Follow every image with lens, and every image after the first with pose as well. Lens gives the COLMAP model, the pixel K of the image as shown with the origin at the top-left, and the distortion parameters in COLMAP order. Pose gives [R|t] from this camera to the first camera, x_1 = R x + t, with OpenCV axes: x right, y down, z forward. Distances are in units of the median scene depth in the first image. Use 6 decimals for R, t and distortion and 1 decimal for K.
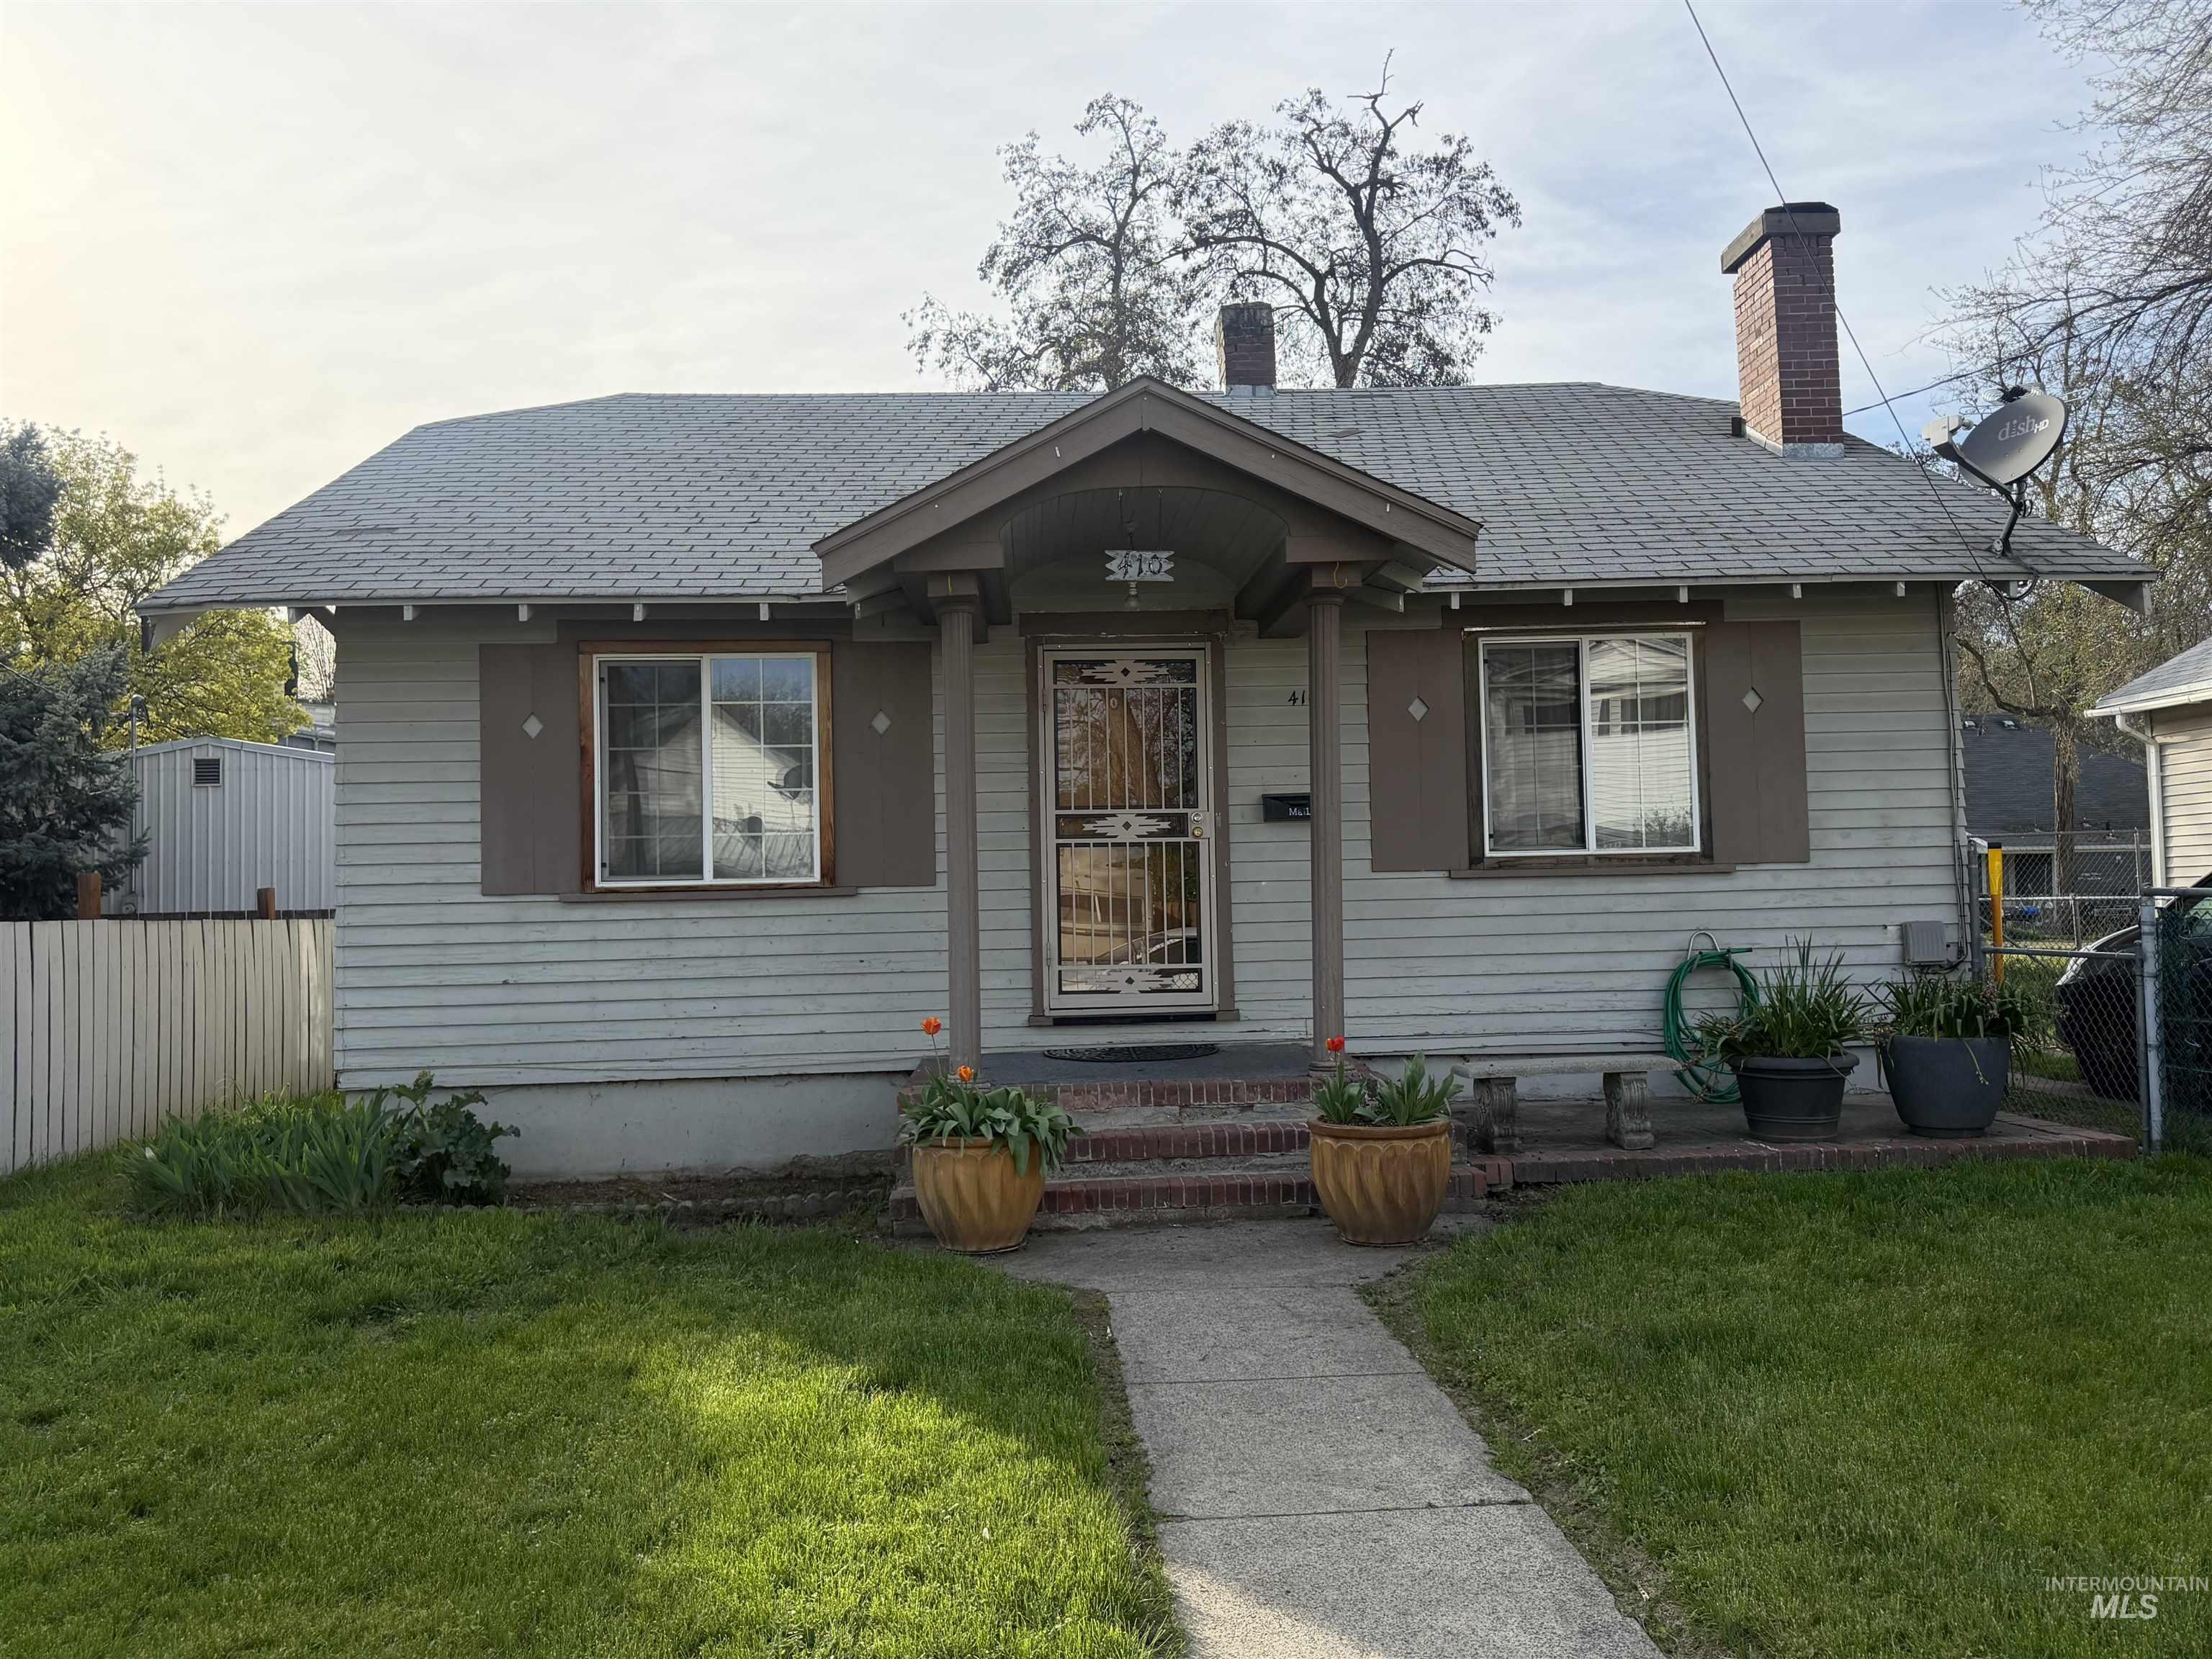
lens RADIAL K [[1694.8, 0, 1113.3], [0, 1694.8, 831.5], [0, 0, 1]] dist [0.148488, -0.226596]
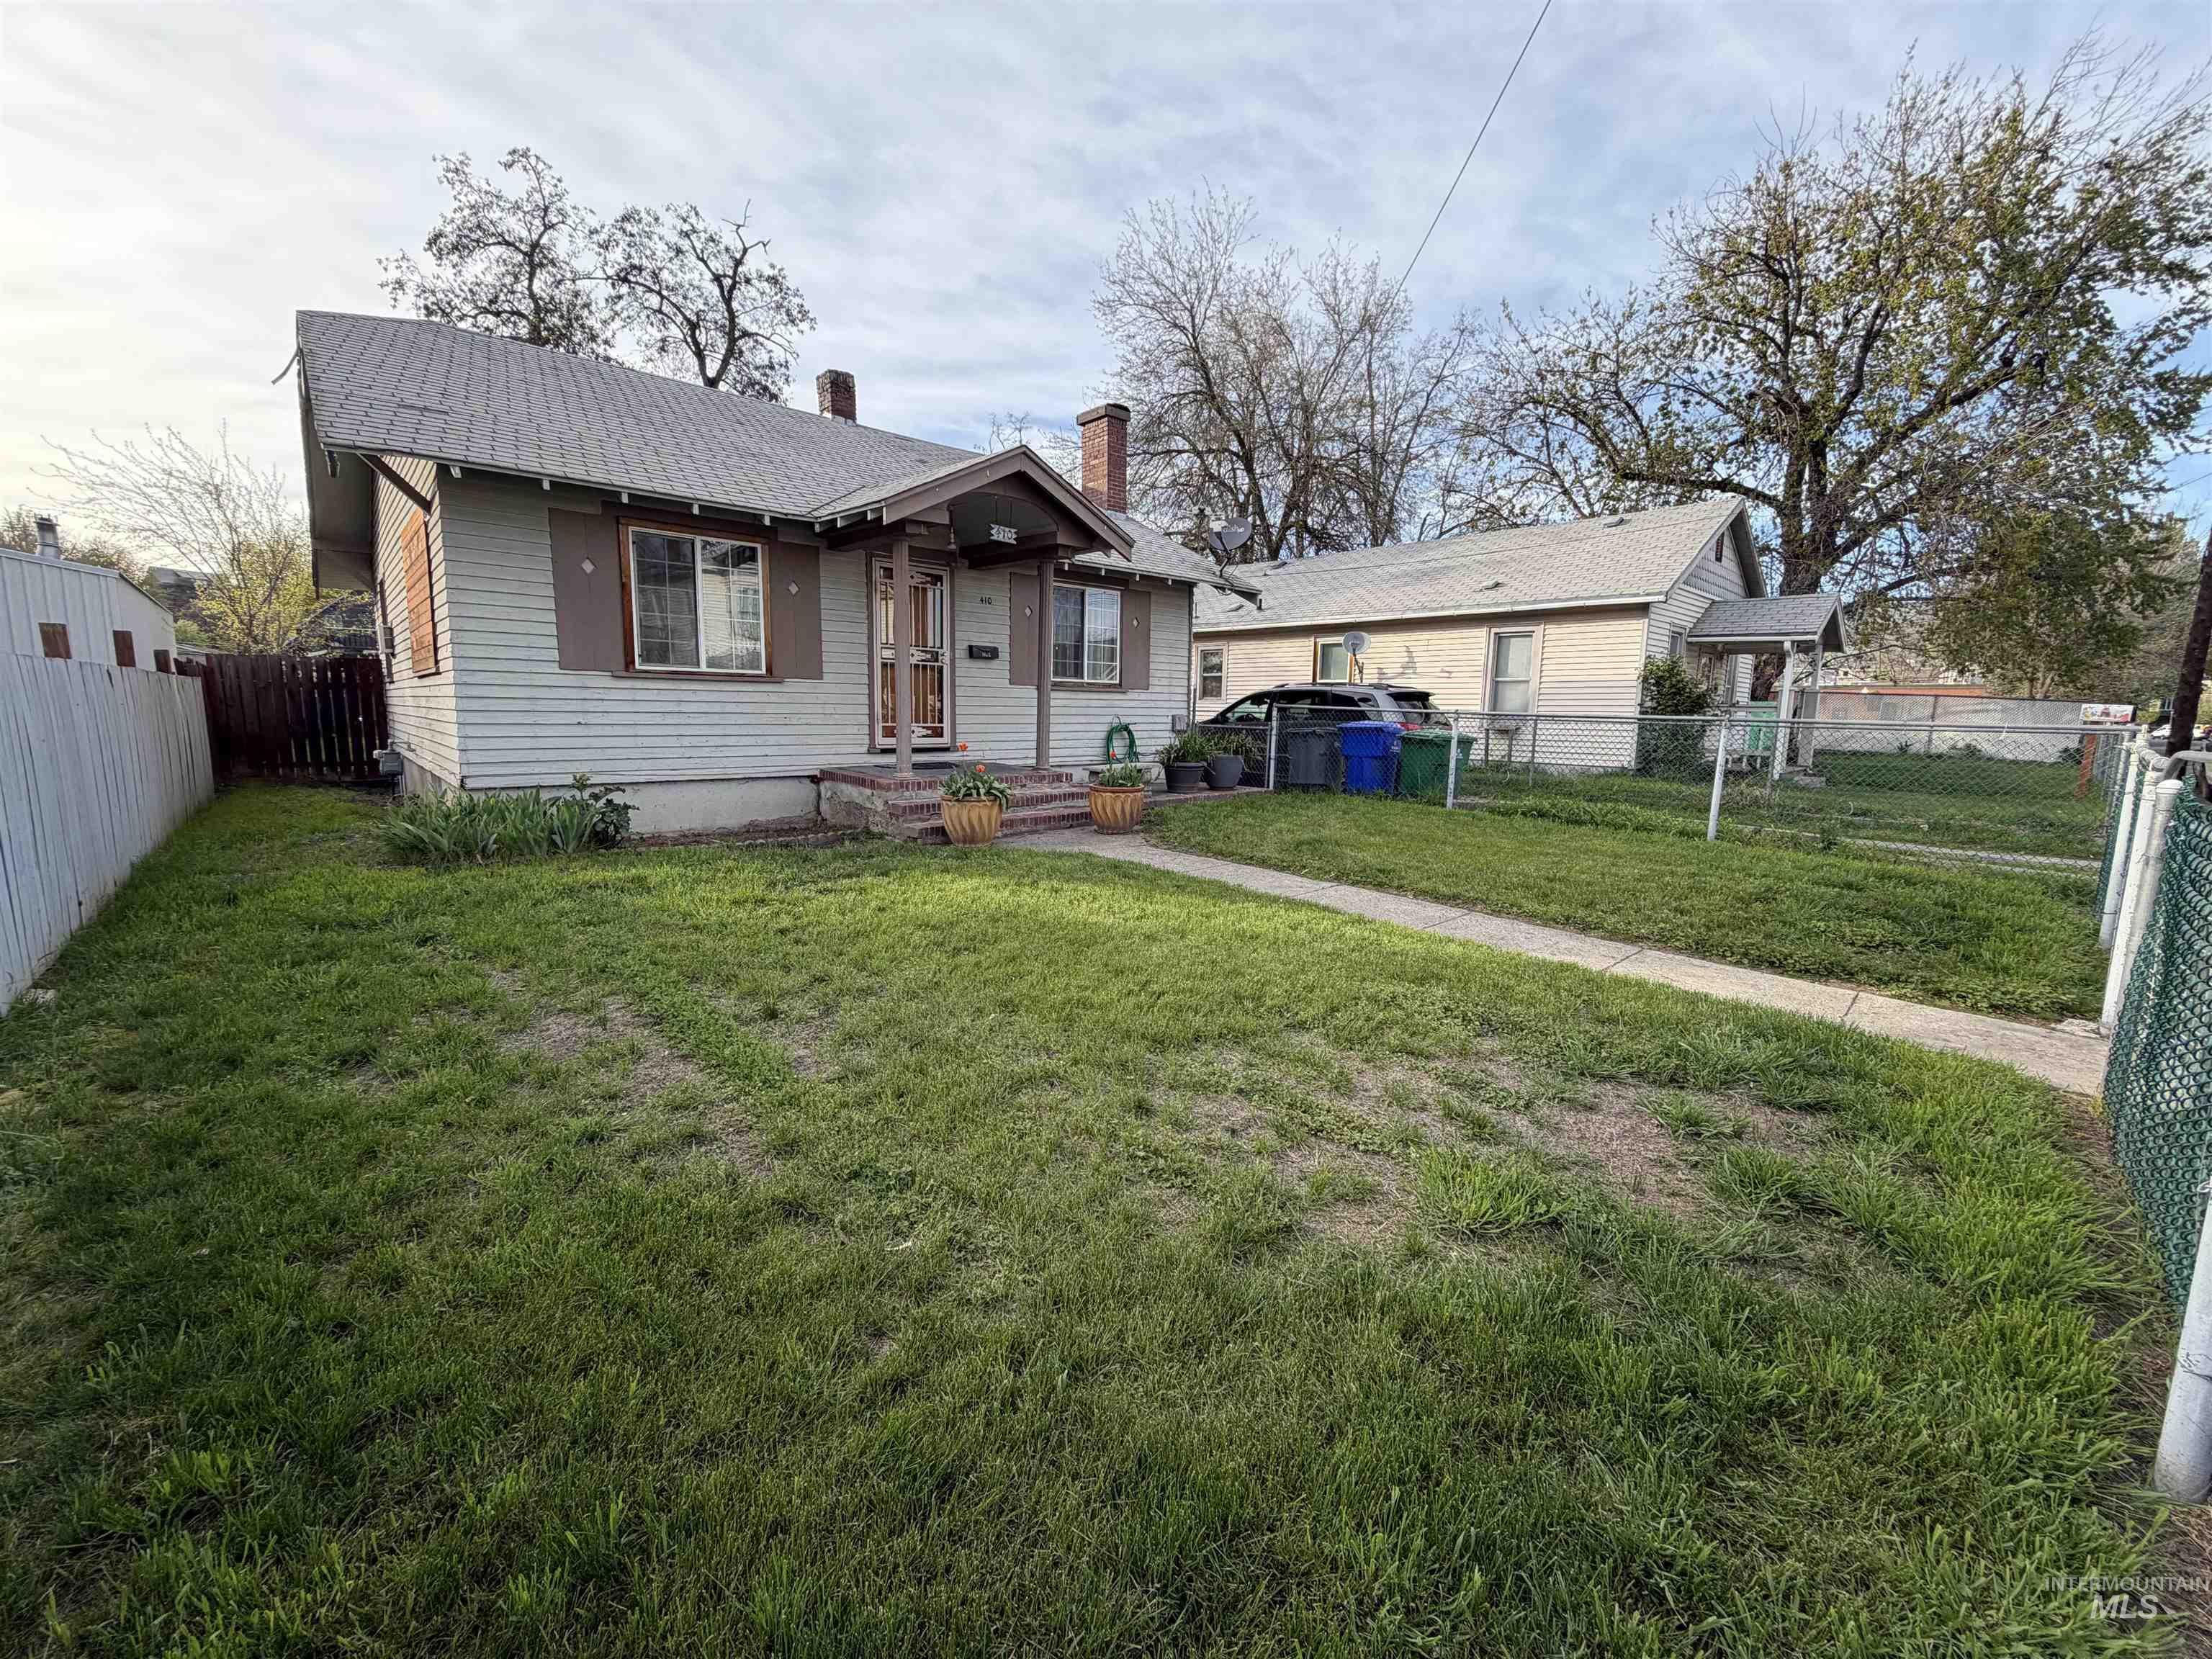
lens RADIAL K [[883.3, 0, 1100.1], [0, 883.3, 829.9], [0, 0, 1]] dist [0.000755, -0.000221]
pose [[0.776312, -0.048858, 0.628453, -0.497432], [-0.064477, 0.985608, 0.156270, 0.023198], [-0.627043, -0.161835, 0.761989, 0.017842]]
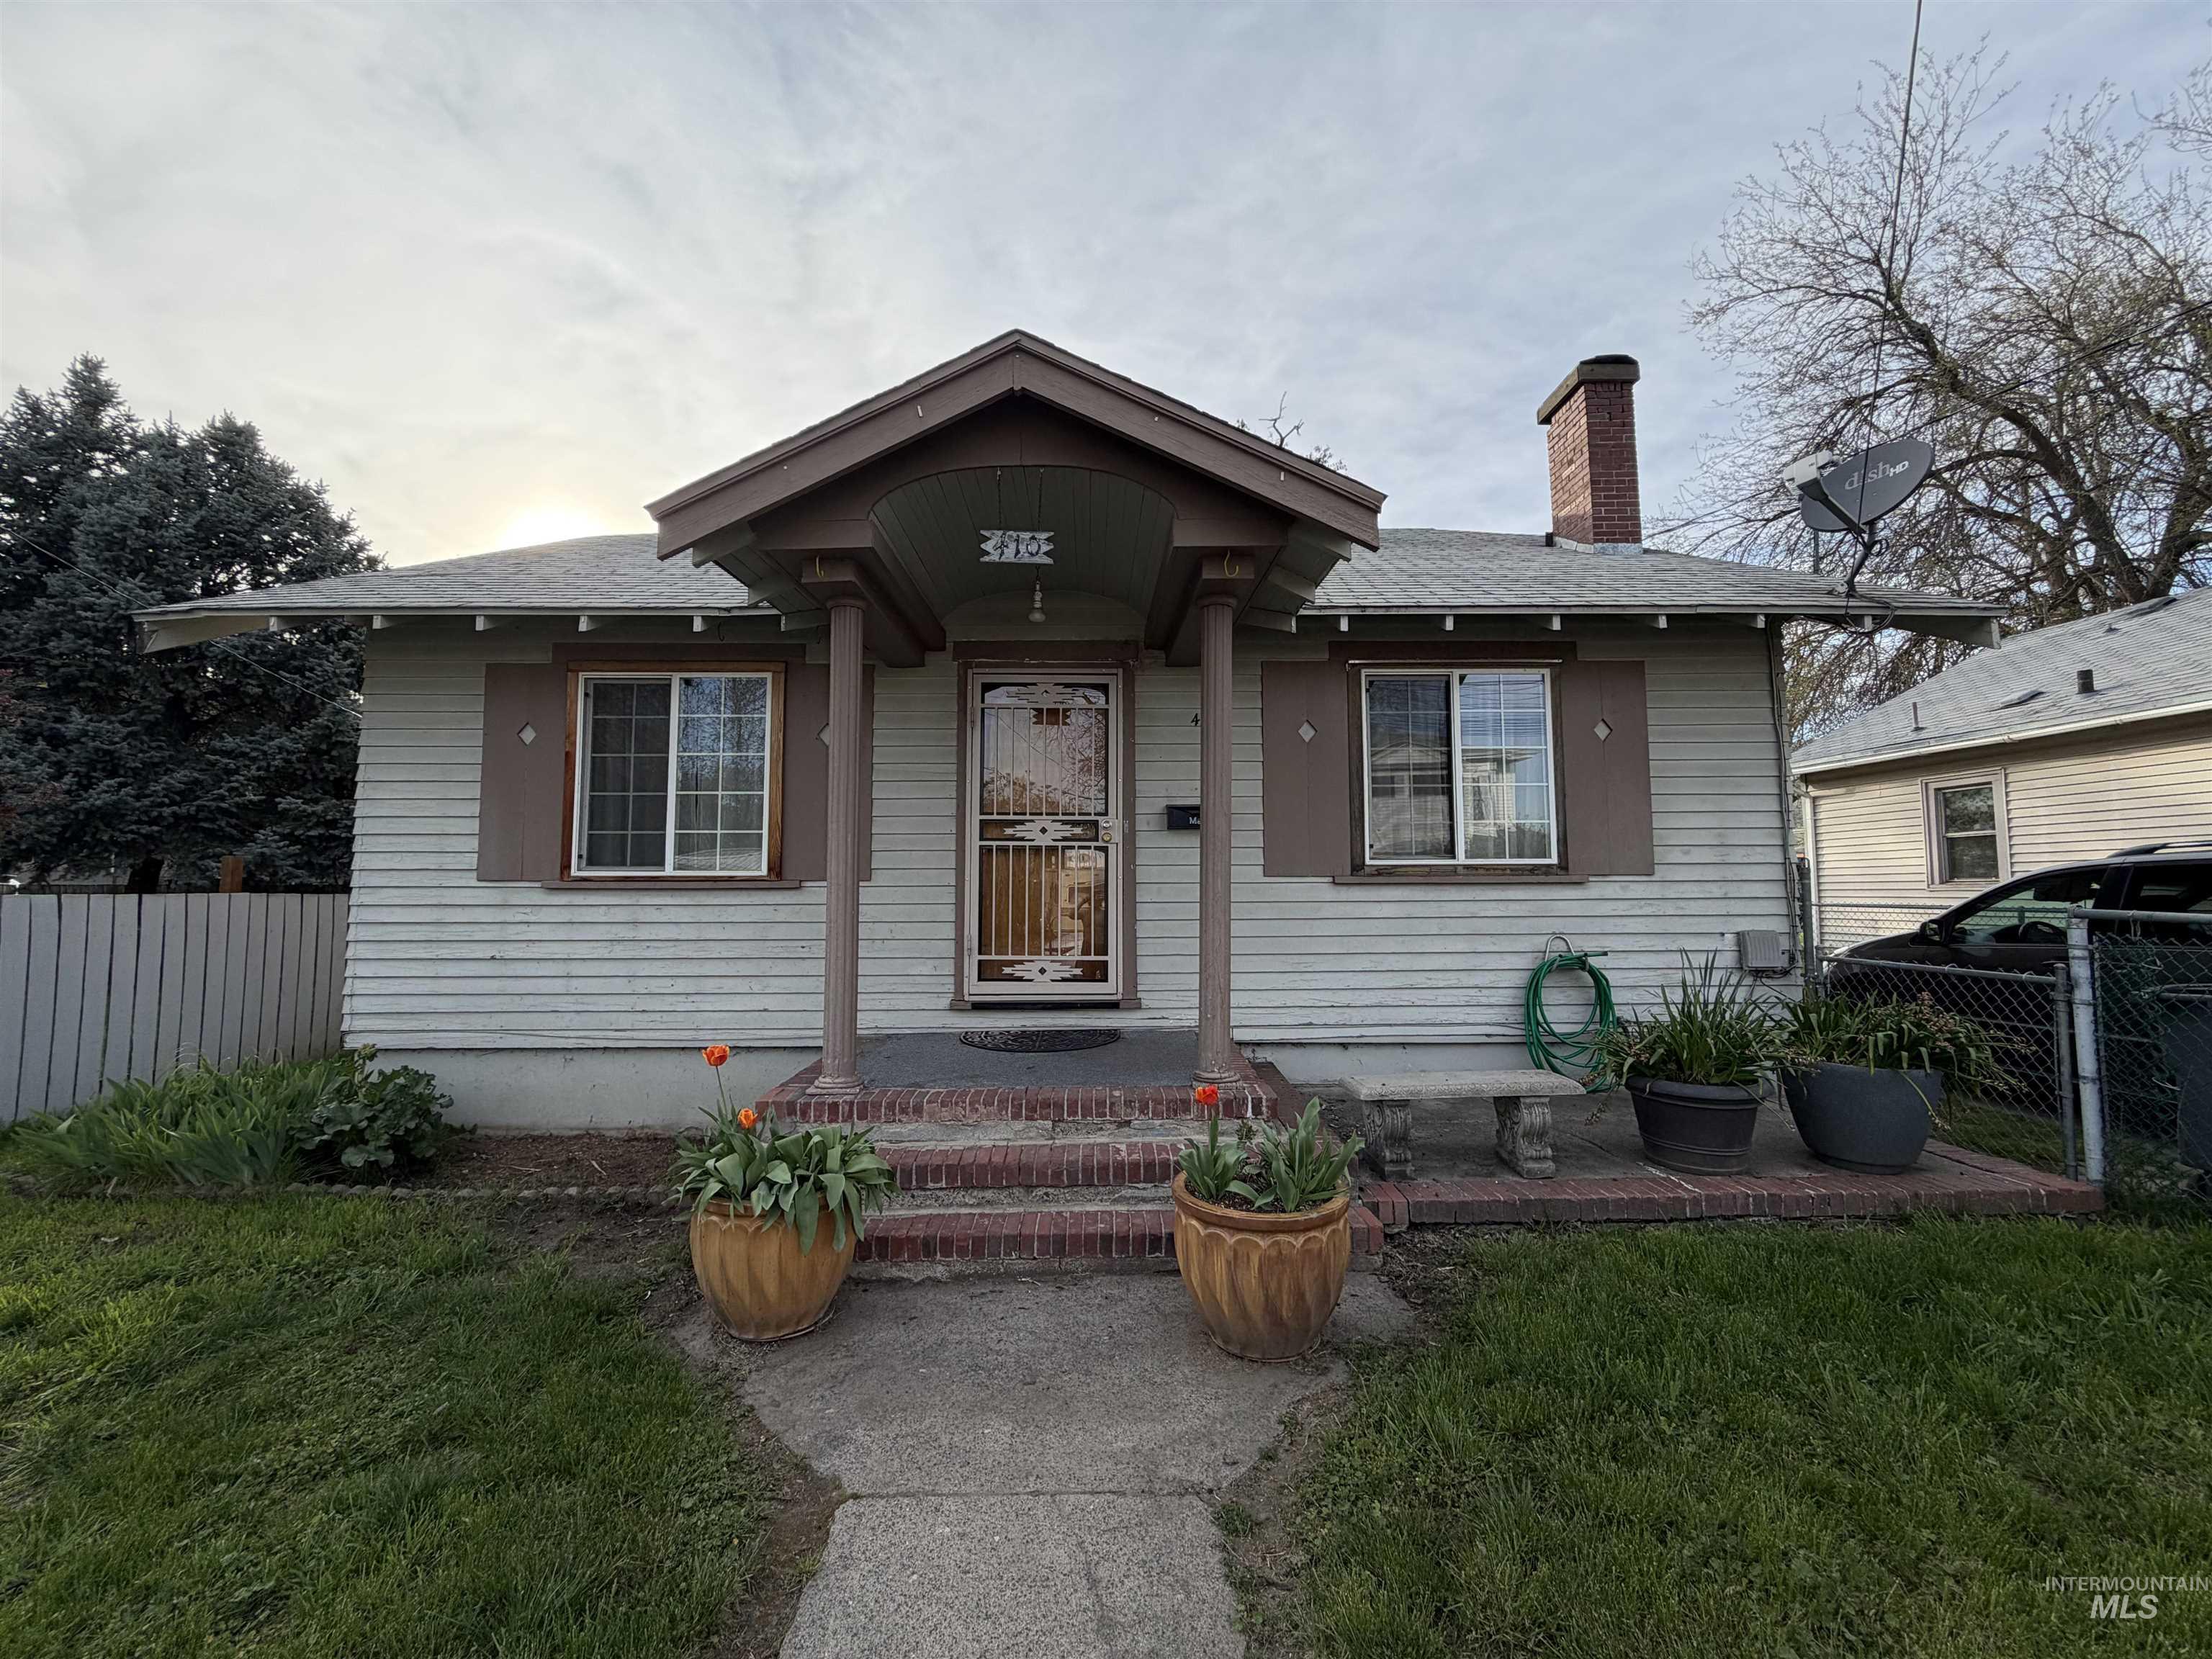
lens RADIAL K [[883.3, 0, 1100.1], [0, 883.3, 829.9], [0, 0, 1]] dist [0.000755, -0.000221]
pose [[0.999014, 0.018236, -0.040470, 0.069236], [-0.019148, 0.999569, -0.022274, 0.008407], [0.040046, 0.023027, 0.998932, 0.425566]]
